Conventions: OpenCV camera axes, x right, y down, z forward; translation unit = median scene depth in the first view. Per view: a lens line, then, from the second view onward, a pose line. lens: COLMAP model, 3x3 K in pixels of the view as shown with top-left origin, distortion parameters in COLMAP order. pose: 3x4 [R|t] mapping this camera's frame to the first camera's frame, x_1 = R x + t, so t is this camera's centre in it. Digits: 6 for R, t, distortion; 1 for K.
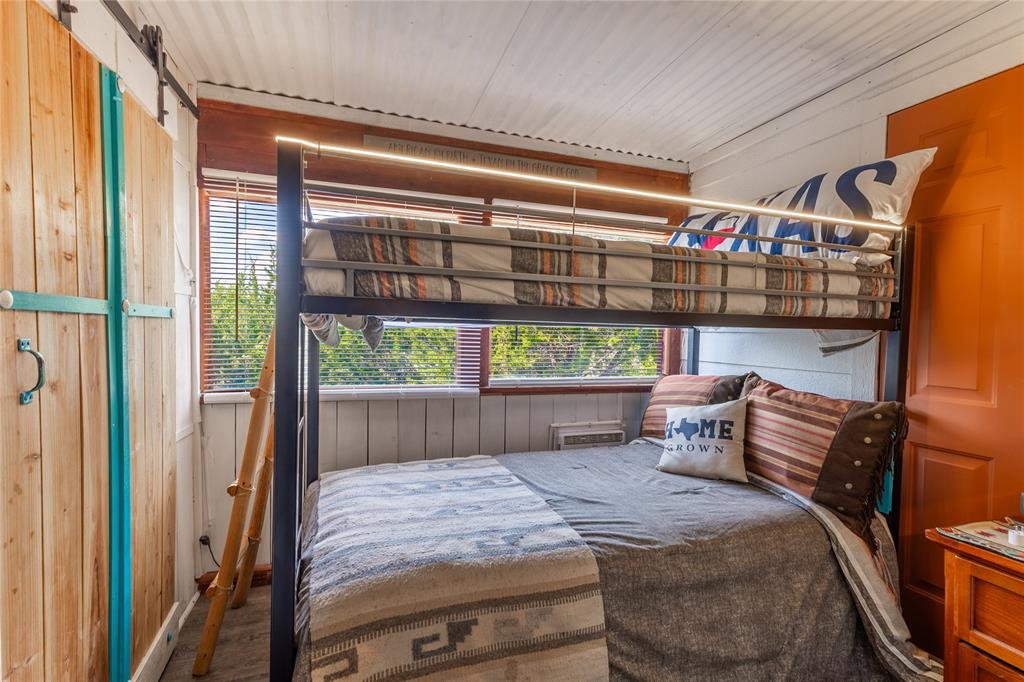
lens RADIAL K [[469.6, 0, 516.5], [0, 469.6, 342.7], [0, 0, 1]] dist [0.001147, 0.000793]
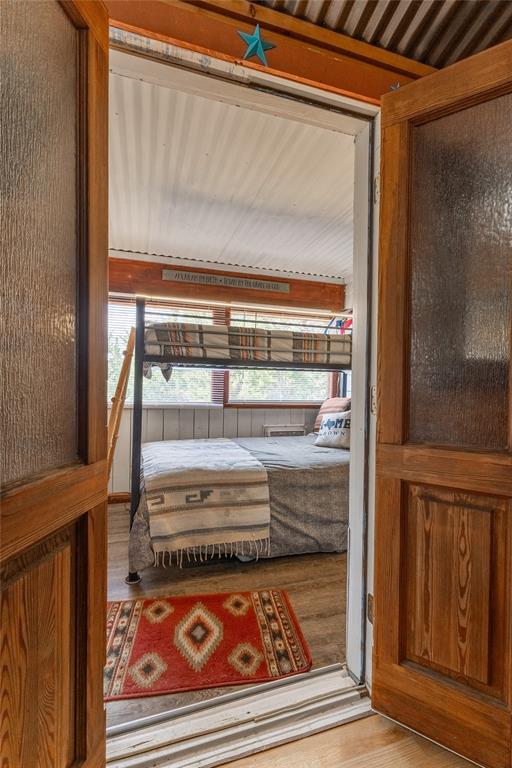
lens RADIAL K [[352.2, 0, 255.6], [0, 352.2, 384.3], [0, 0, 1]] dist [0.001147, 0.000793]
pose [[0.999545, 0.006290, -0.029506, 0.152804], [-0.006514, 0.999951, -0.007499, 0.050797], [0.029458, 0.007688, 0.999536, -0.656245]]
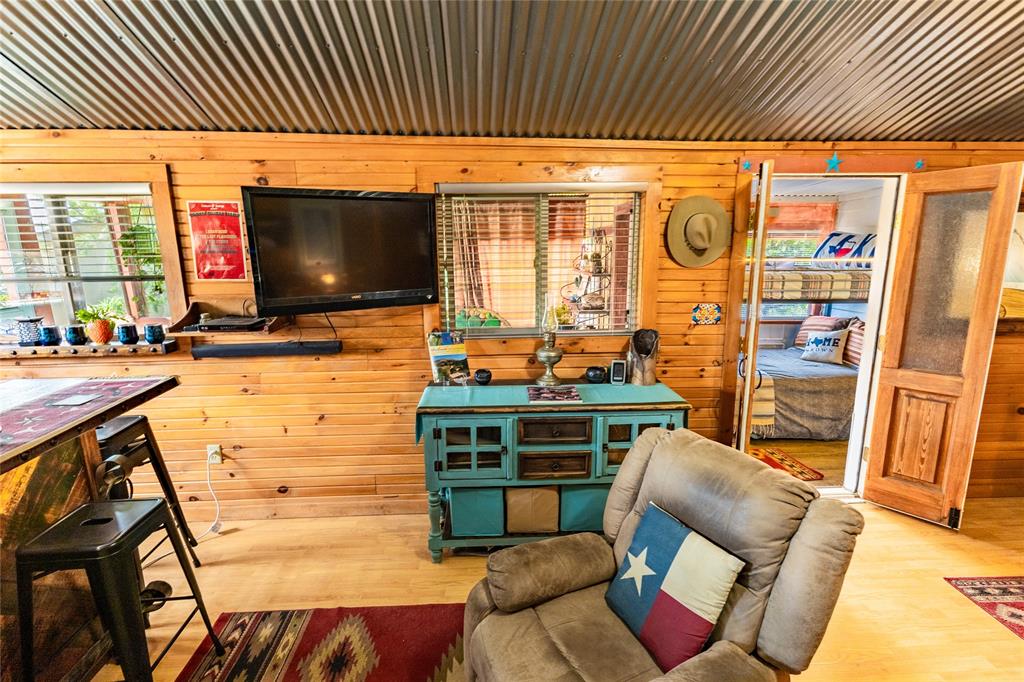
lens RADIAL K [[469.6, 0, 510.8], [0, 469.6, 343.1], [0, 0, 1]] dist [0.001147, 0.000793]
pose [[0.956118, 0.038131, -0.290491, -0.555018], [0.010764, 0.986254, 0.164888, -0.284361], [0.292785, -0.160779, 0.942564, -2.242837]]
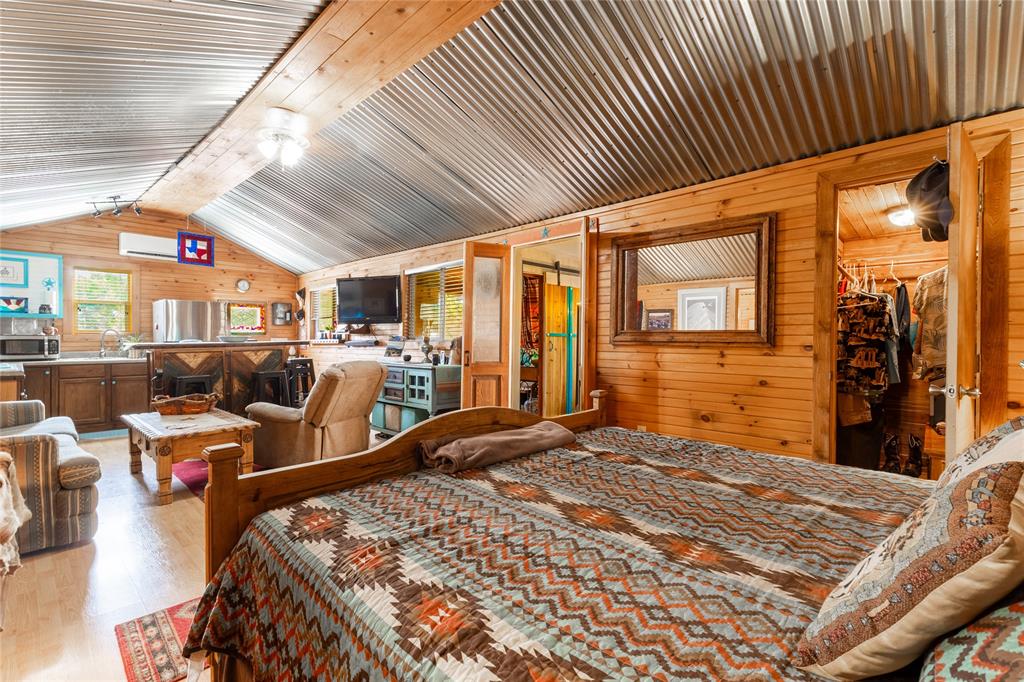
lens RADIAL K [[469.6, 0, 514.1], [0, 469.6, 341.4], [0, 0, 1]] dist [0.001147, 0.000793]
pose [[0.450354, -0.013718, -0.892745, 2.796828], [-0.027779, 0.999183, -0.029367, 0.126250], [0.892418, 0.038025, 0.449604, -1.461562]]
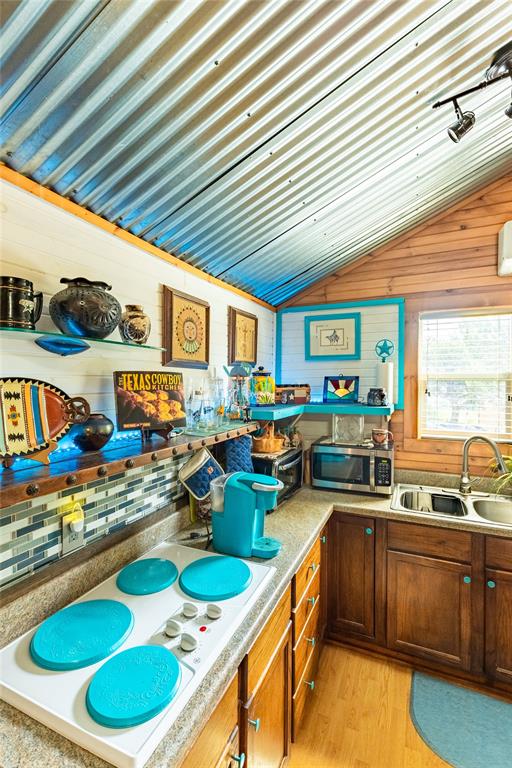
lens RADIAL K [[352.2, 0, 253.7], [0, 352.2, 387.2], [0, 0, 1]] dist [0.001147, 0.000793]
pose [[-0.700080, -0.007783, -0.714022, -1.067159], [-0.041825, 0.998671, 0.030122, -0.232763], [0.712838, 0.050952, -0.699475, -2.508835]]
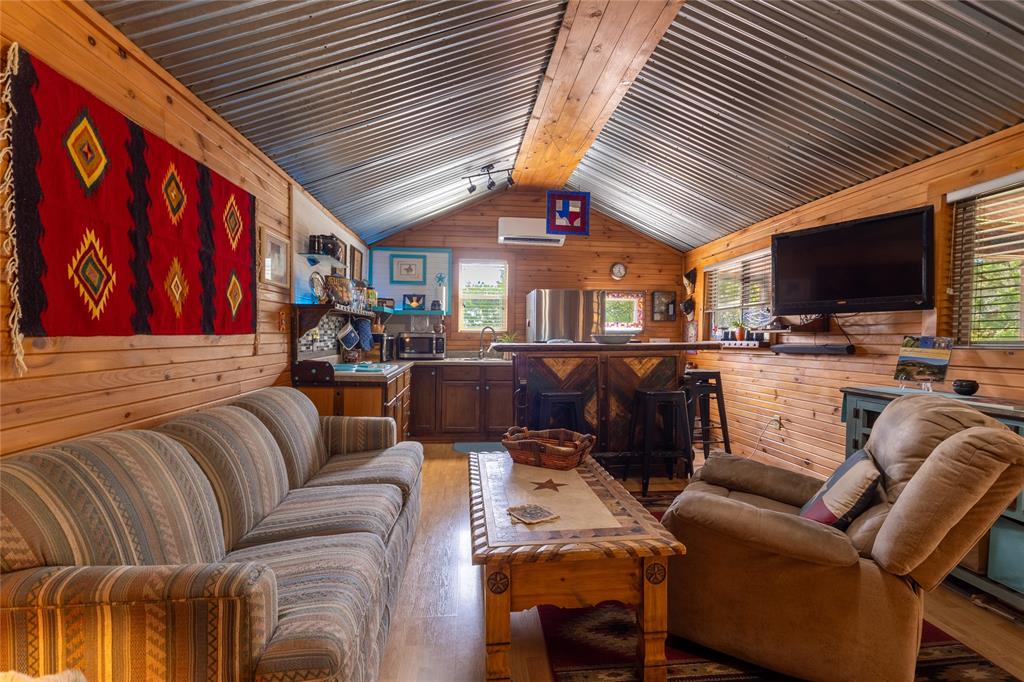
lens RADIAL K [[469.6, 0, 511.2], [0, 469.6, 343.5], [0, 0, 1]] dist [0.001147, 0.000793]
pose [[-0.251115, -0.008246, -0.967922, 0.920204], [-0.055001, 0.998470, 0.005763, 0.095537], [0.966393, 0.054684, -0.251184, -1.674242]]
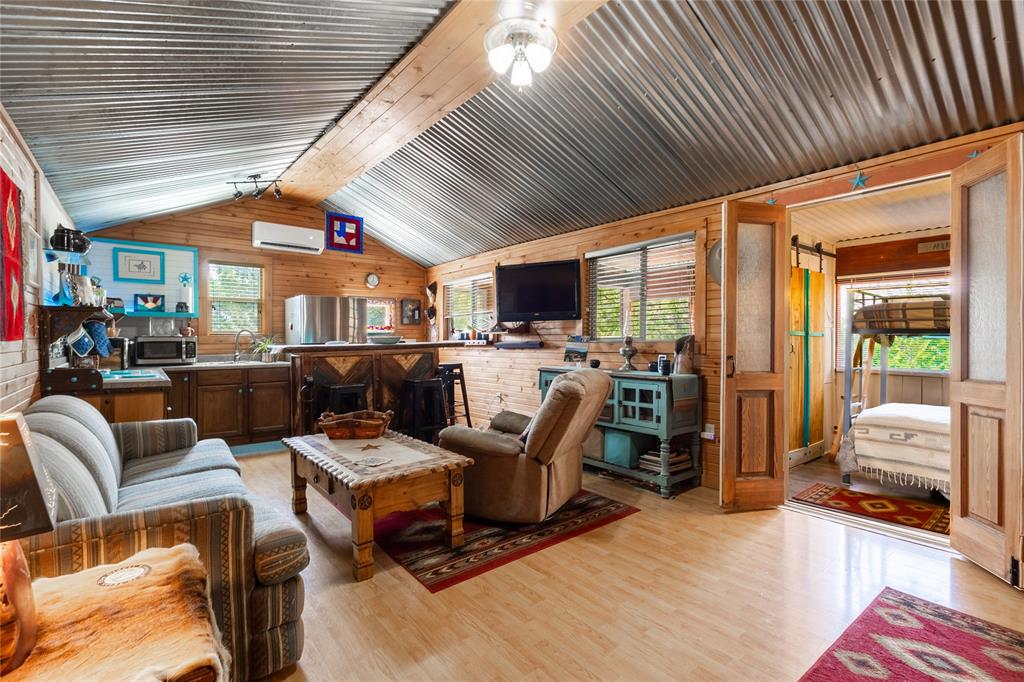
lens RADIAL K [[469.6, 0, 513.4], [0, 469.6, 341.4], [0, 0, 1]] dist [0.001147, 0.000793]
pose [[0.324373, -0.016000, -0.945794, 1.597254], [-0.028842, 0.999225, -0.026796, 0.126740], [0.945489, 0.035971, 0.323660, -2.008969]]
